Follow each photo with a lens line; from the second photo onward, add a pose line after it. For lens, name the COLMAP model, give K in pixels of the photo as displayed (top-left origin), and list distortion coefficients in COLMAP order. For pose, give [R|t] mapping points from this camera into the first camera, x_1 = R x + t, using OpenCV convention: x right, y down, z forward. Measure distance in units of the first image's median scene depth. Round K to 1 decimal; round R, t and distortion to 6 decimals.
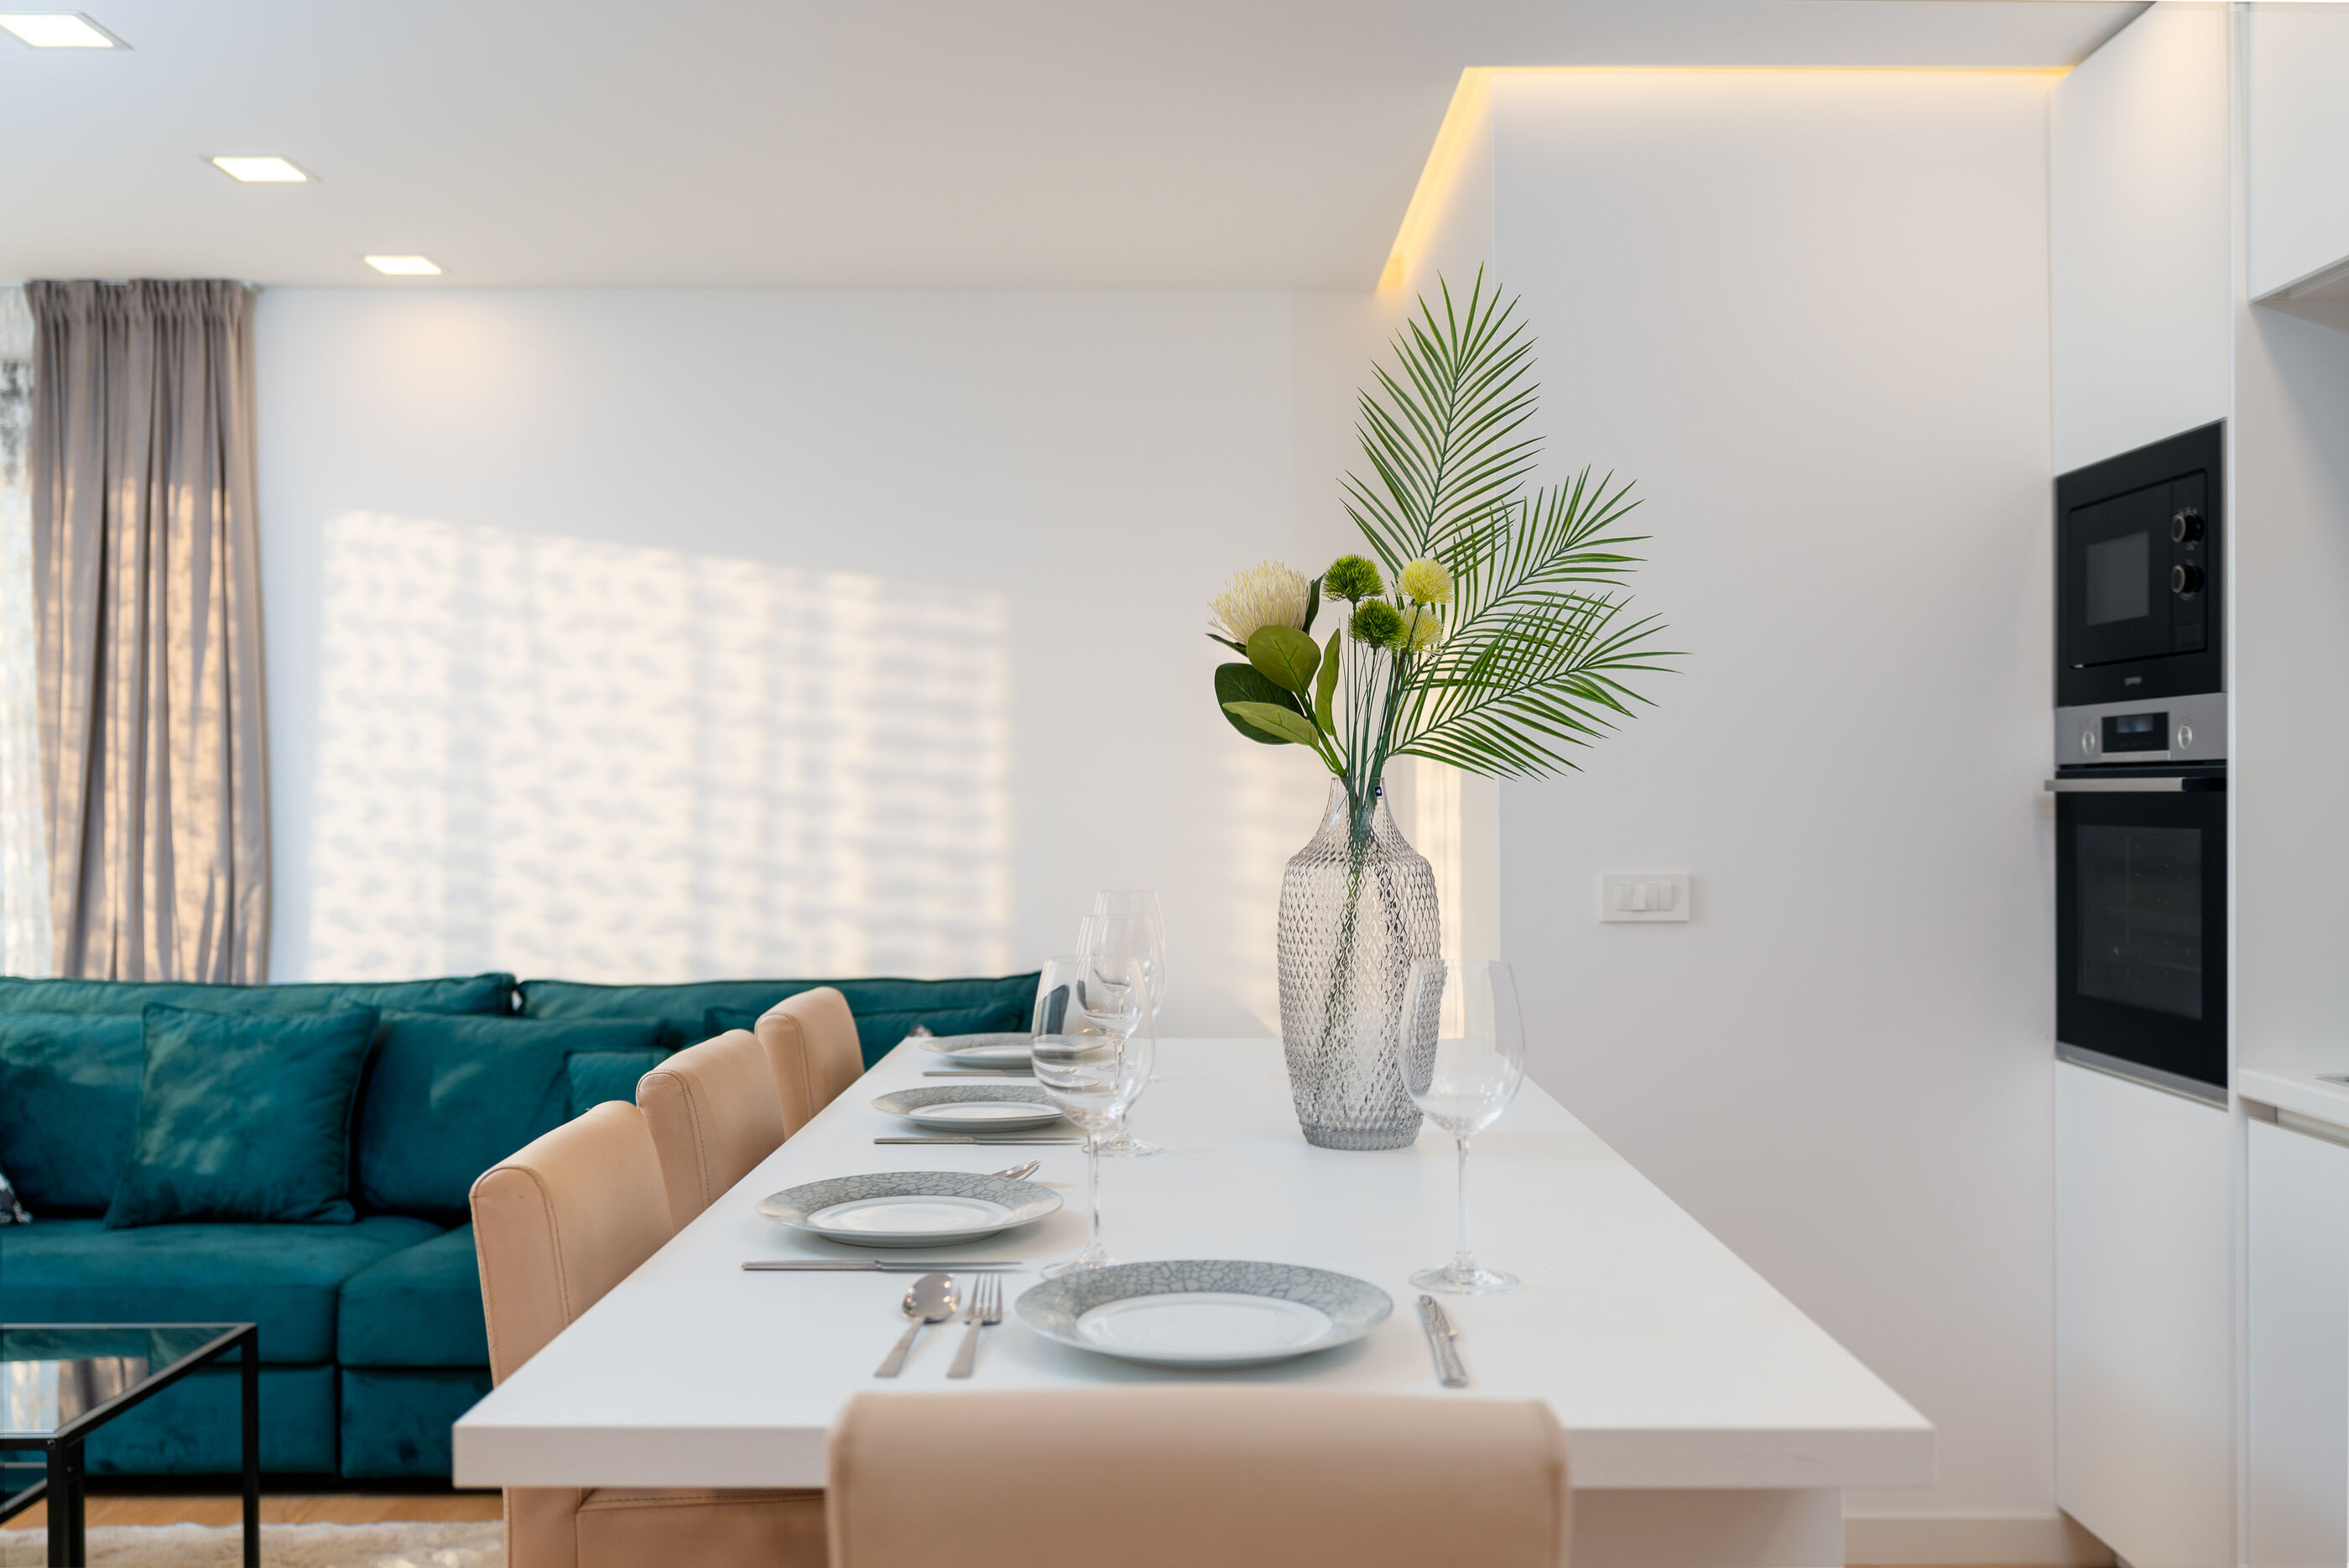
lens RADIAL K [[2134.3, 0, 1174.5], [0, 2134.3, 784.0], [0, 0, 1]] dist [-0.002998, -0.006287]
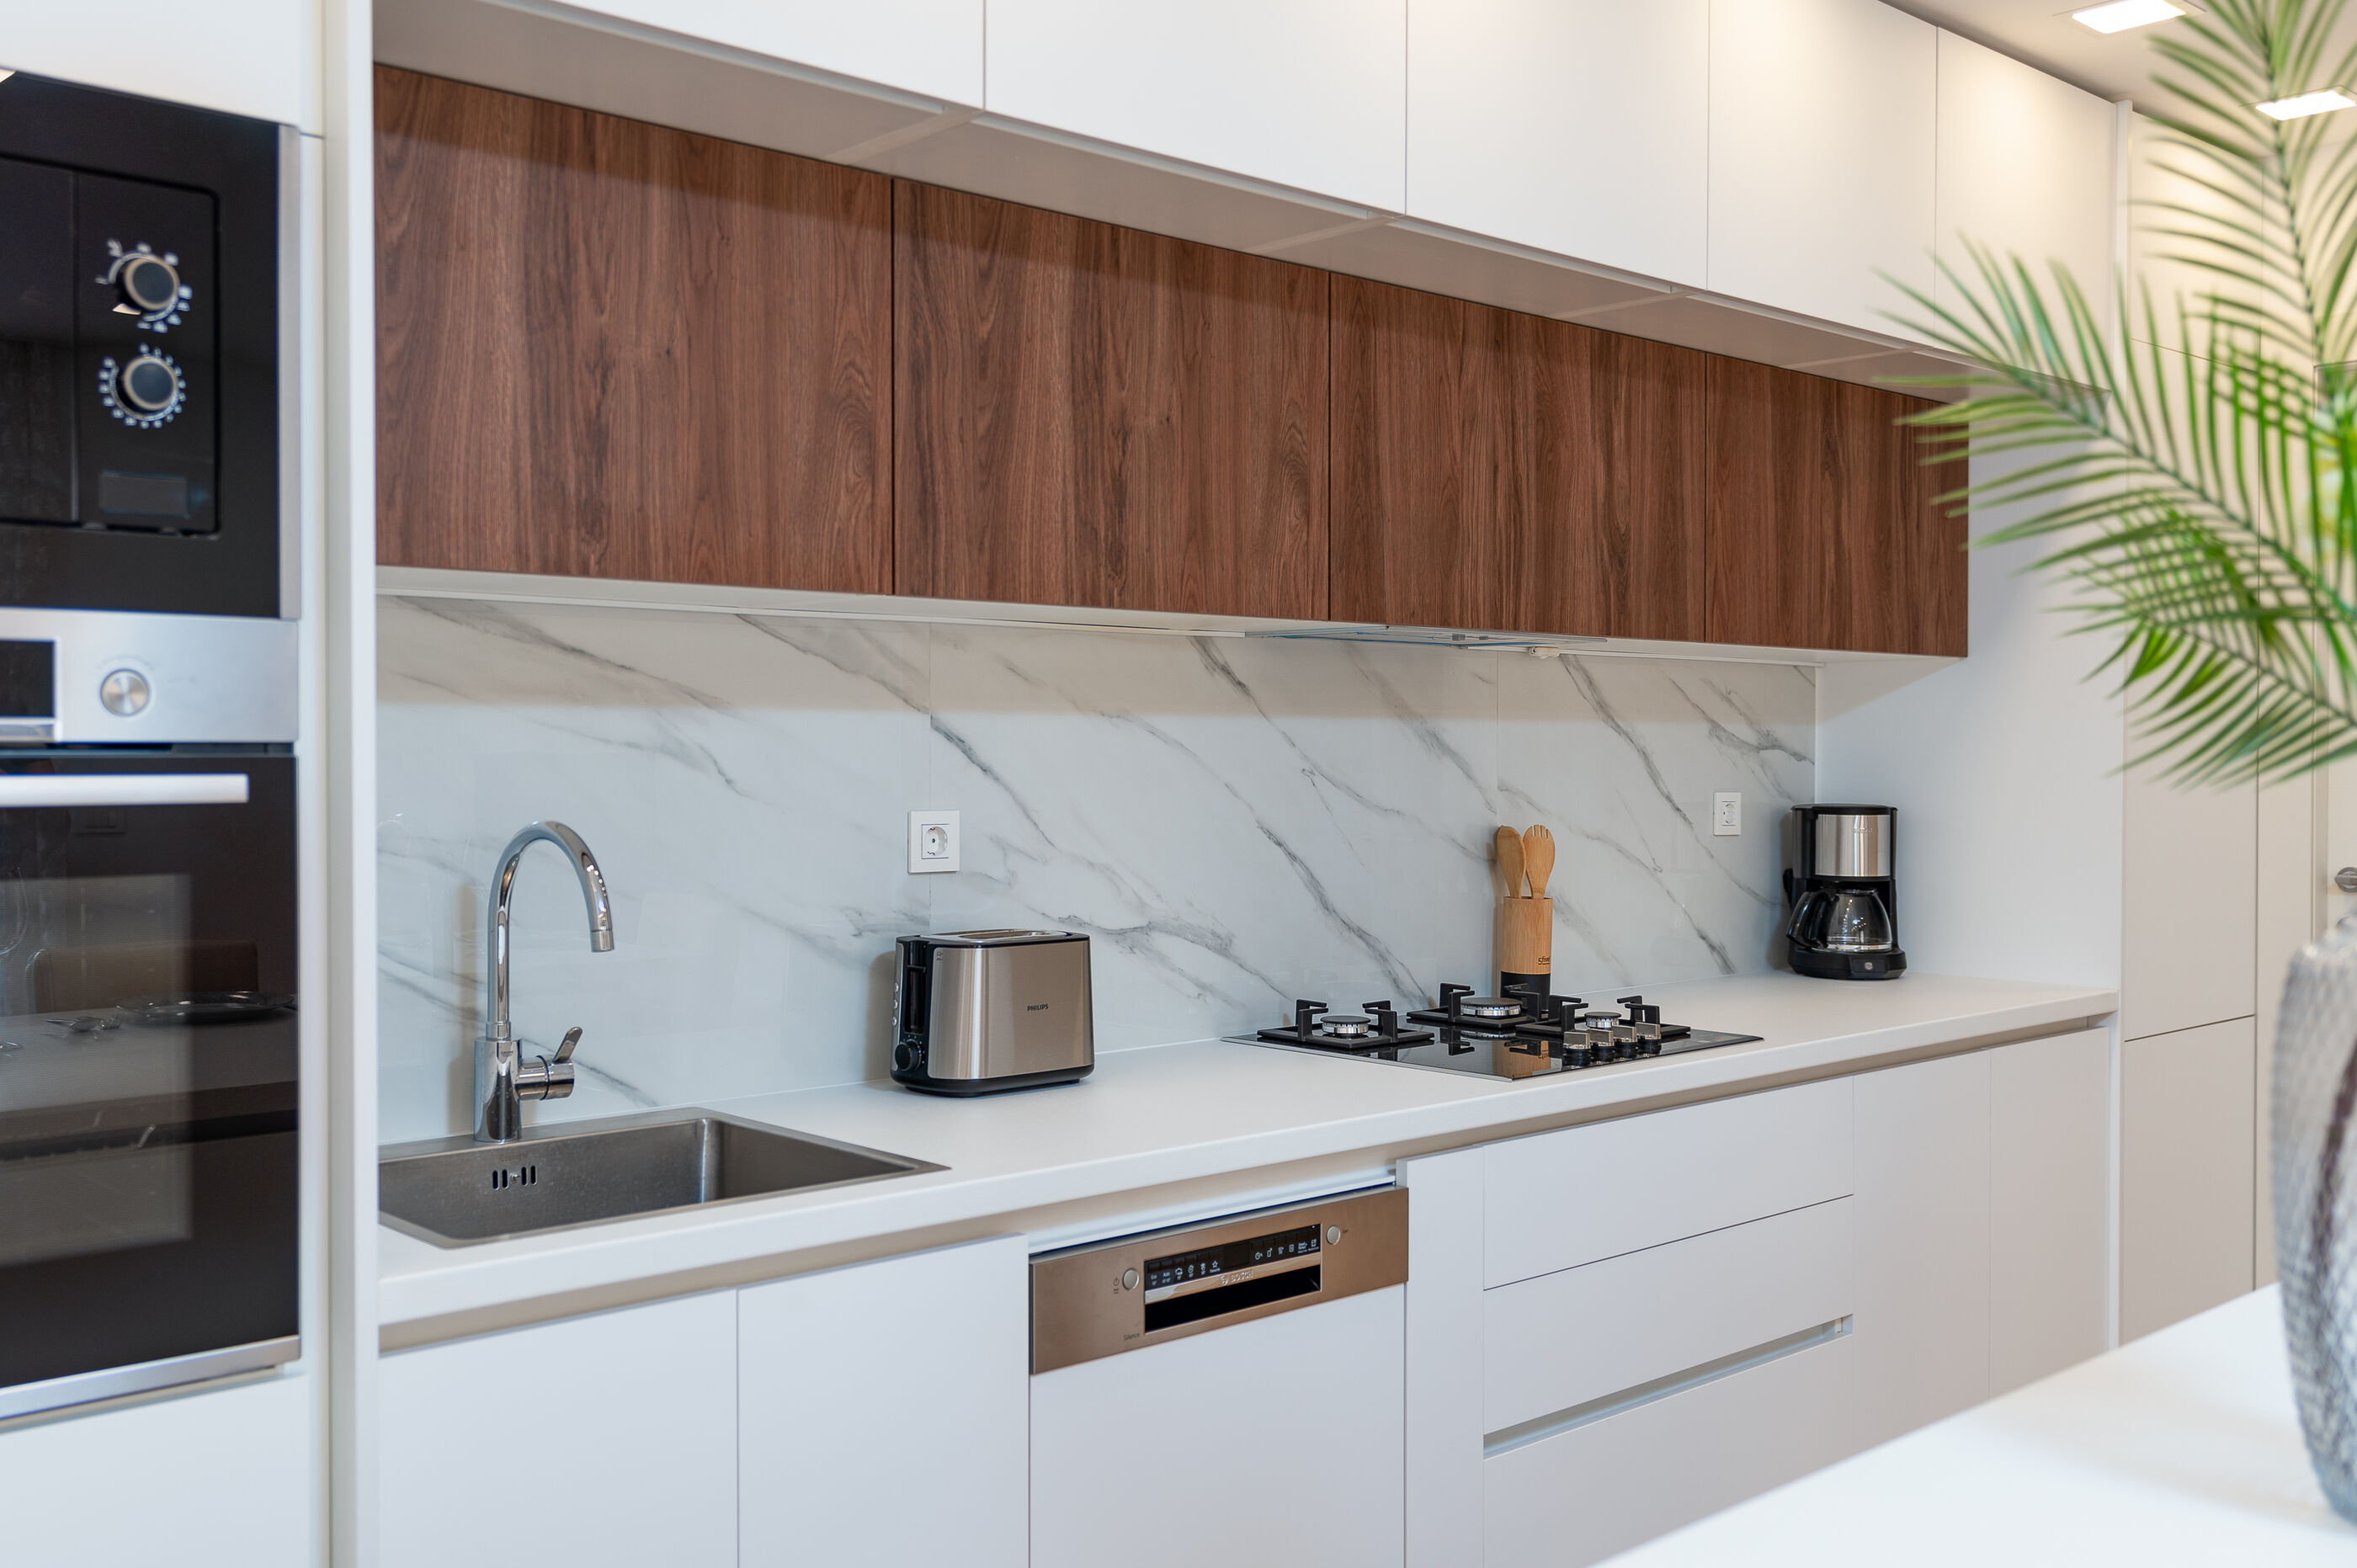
lens RADIAL K [[1983.2, 0, 1178.5], [0, 1983.2, 784.0], [0, 0, 1]] dist [-0.006953, -0.001490]
pose [[-0.654905, -0.008768, 0.755660, -0.056717], [-0.000233, 0.999935, 0.011400, -0.007888], [-0.755711, 0.007290, -0.654865, 1.453722]]
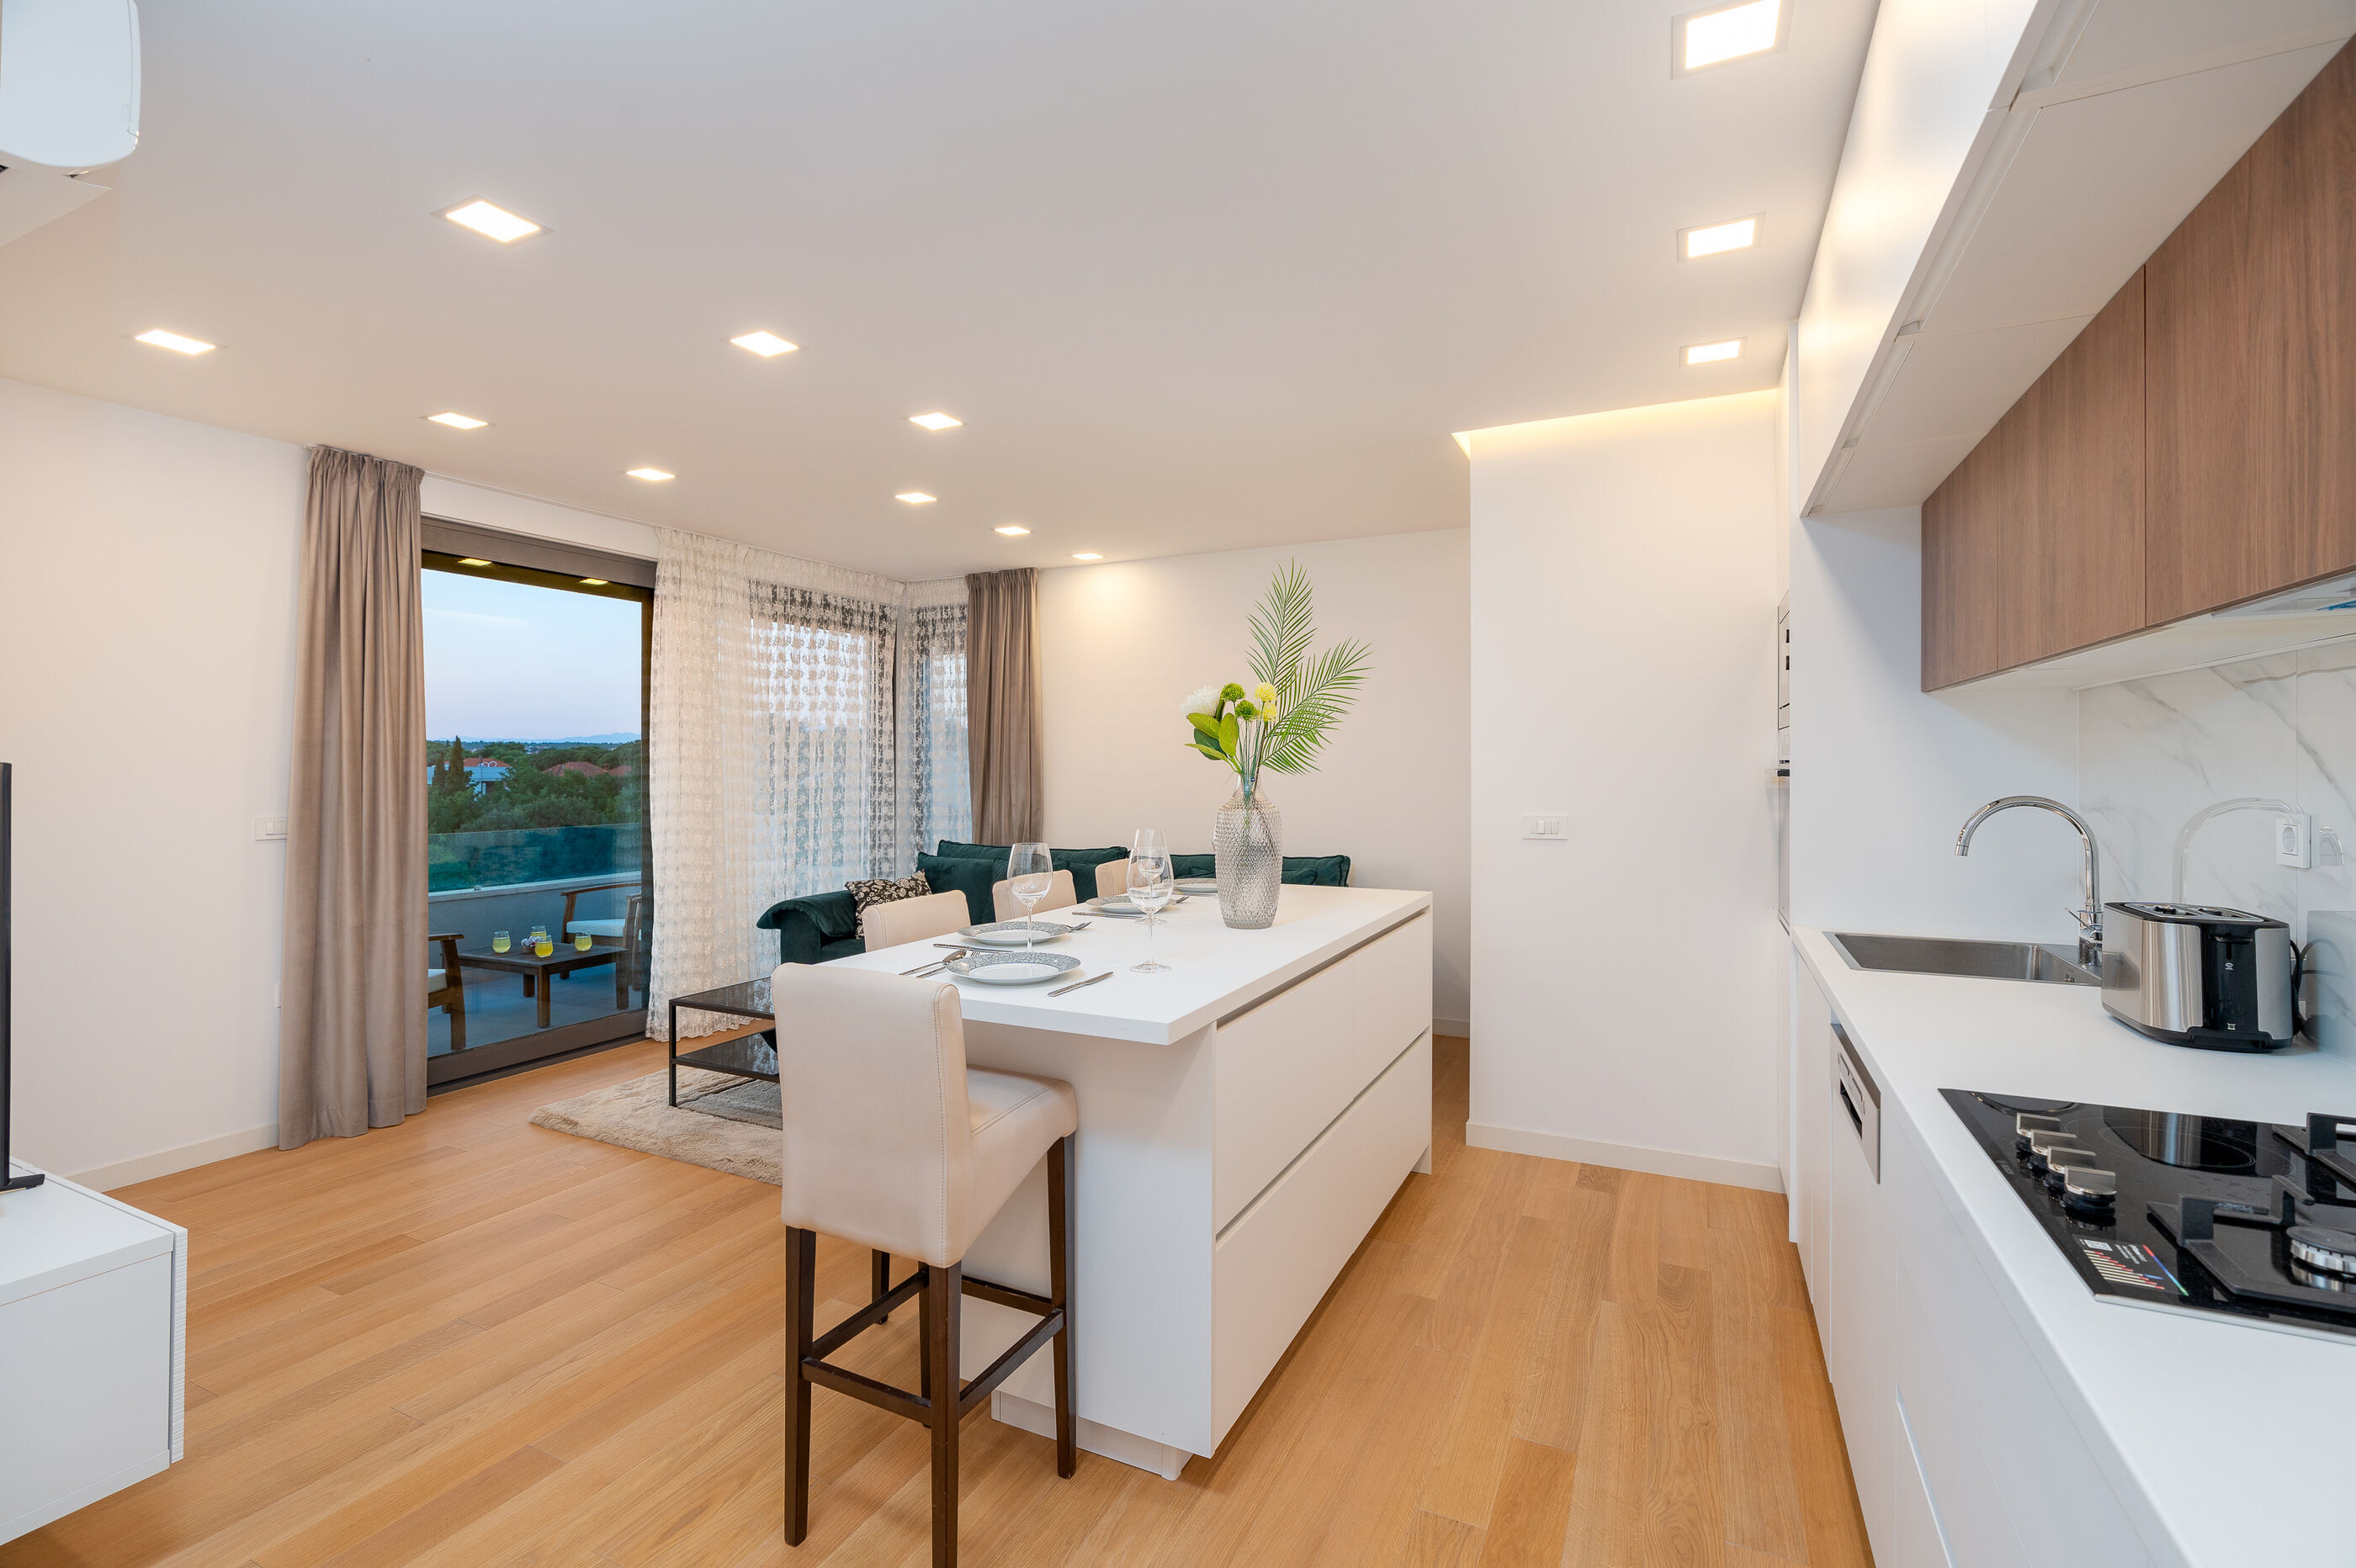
lens RADIAL K [[1057.9, 0, 1140.7], [0, 1057.9, 754.9], [0, 0, 1]] dist [-0.000007, -0.010707]
pose [[0.892975, -0.006529, -0.450059, 0.516094], [0.004432, 0.999974, -0.005714, -0.017889], [0.450084, 0.003108, 0.892981, -0.121589]]
